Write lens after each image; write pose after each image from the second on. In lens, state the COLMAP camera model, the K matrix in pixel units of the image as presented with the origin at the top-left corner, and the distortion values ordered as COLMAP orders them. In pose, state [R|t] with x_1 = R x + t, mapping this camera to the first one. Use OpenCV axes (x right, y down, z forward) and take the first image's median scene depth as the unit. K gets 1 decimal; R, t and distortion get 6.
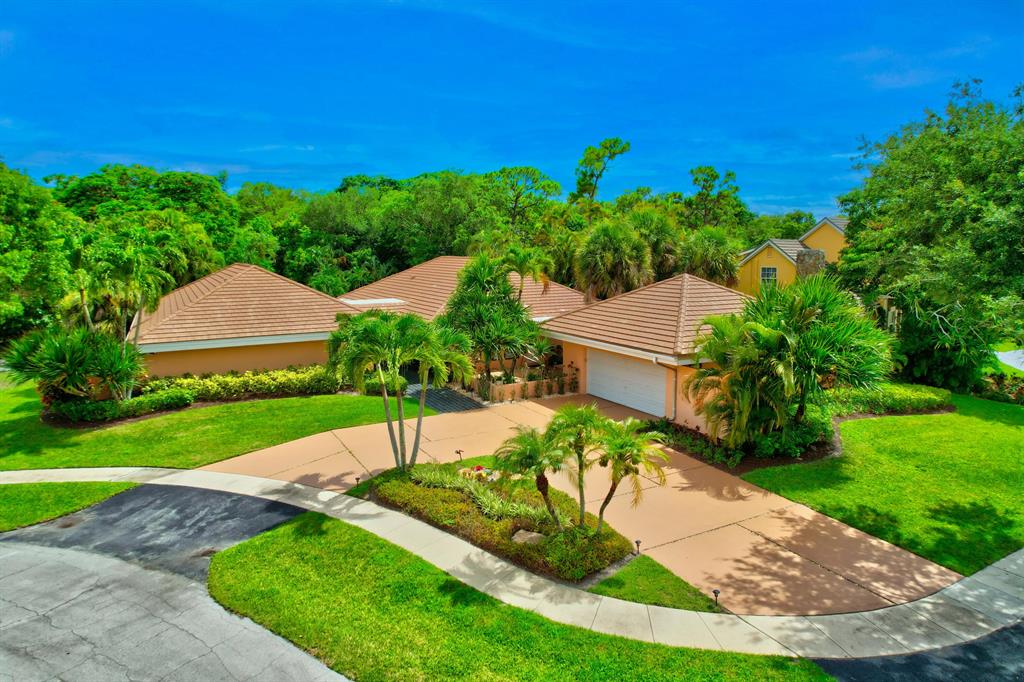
lens RADIAL K [[656.2, 0, 511.7], [0, 656.2, 341.7], [0, 0, 1]] dist [-0.074161, 0.065270]
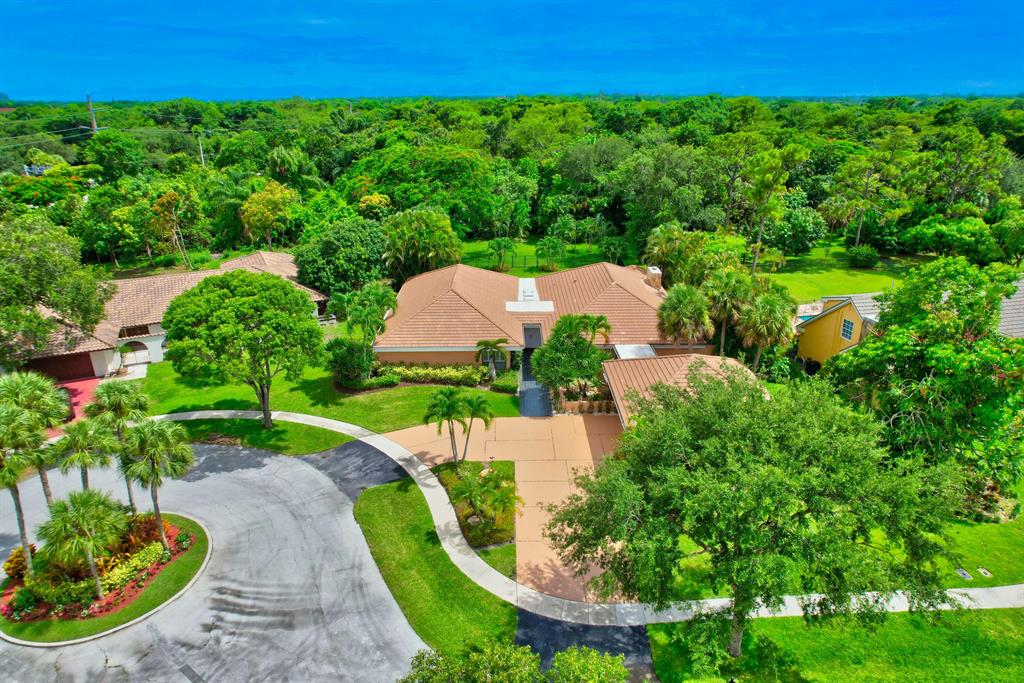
lens RADIAL K [[656.2, 0, 511.1], [0, 656.2, 344.7], [0, 0, 1]] dist [-0.074161, 0.065270]
pose [[0.882117, 0.171610, -0.438657, 0.911776], [-0.068004, 0.967912, 0.241911, -0.749777], [0.466095, -0.183564, 0.865482, -0.695935]]
